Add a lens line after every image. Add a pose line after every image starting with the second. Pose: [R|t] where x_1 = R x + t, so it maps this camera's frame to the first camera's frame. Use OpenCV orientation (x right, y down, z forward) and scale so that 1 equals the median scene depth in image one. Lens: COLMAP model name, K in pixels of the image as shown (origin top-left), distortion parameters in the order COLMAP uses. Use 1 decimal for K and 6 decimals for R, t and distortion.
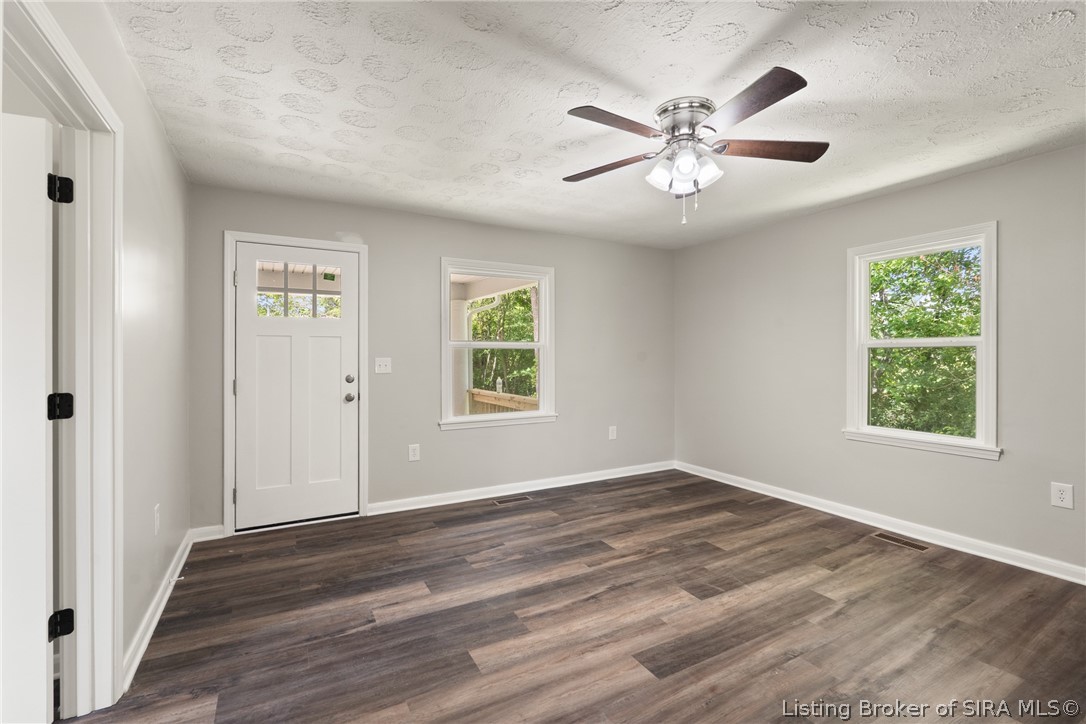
lens RADIAL K [[486.6, 0, 548.7], [0, 486.6, 359.1], [0, 0, 1]] dist [-0.000710, -0.000104]
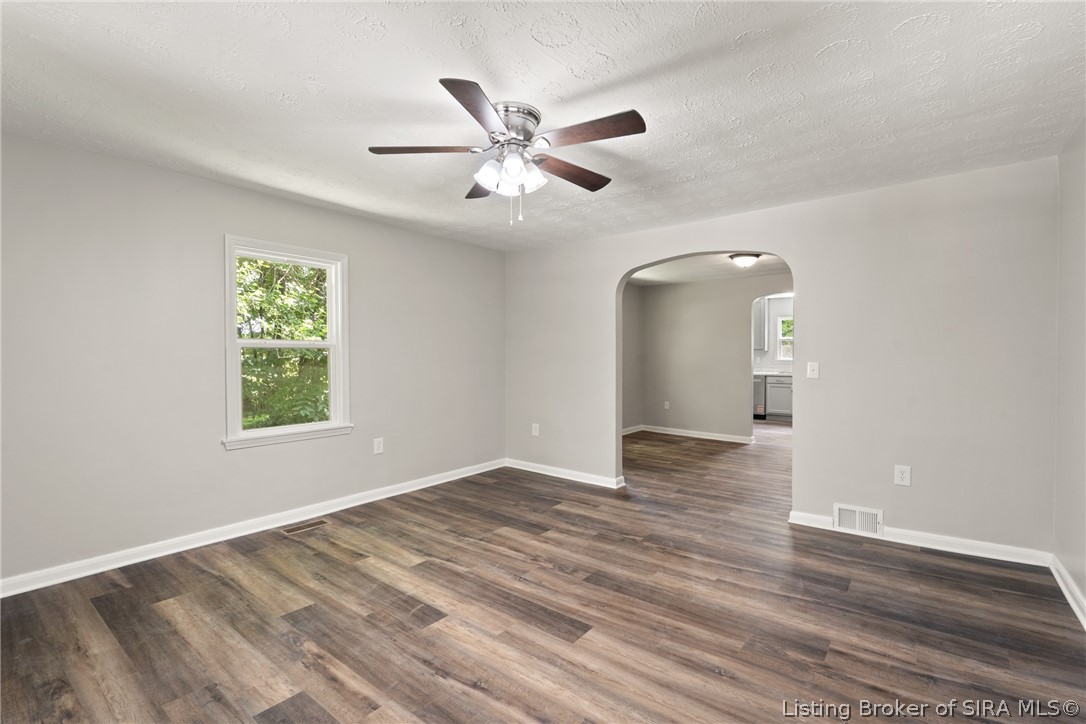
lens RADIAL K [[486.6, 0, 548.8], [0, 486.6, 360.3], [0, 0, 1]] dist [-0.000710, -0.000104]
pose [[-0.391206, -0.007958, 0.920269, -0.546857], [0.004828, 0.999931, 0.010699, -0.005997], [-0.920291, 0.008629, -0.391140, 1.037624]]
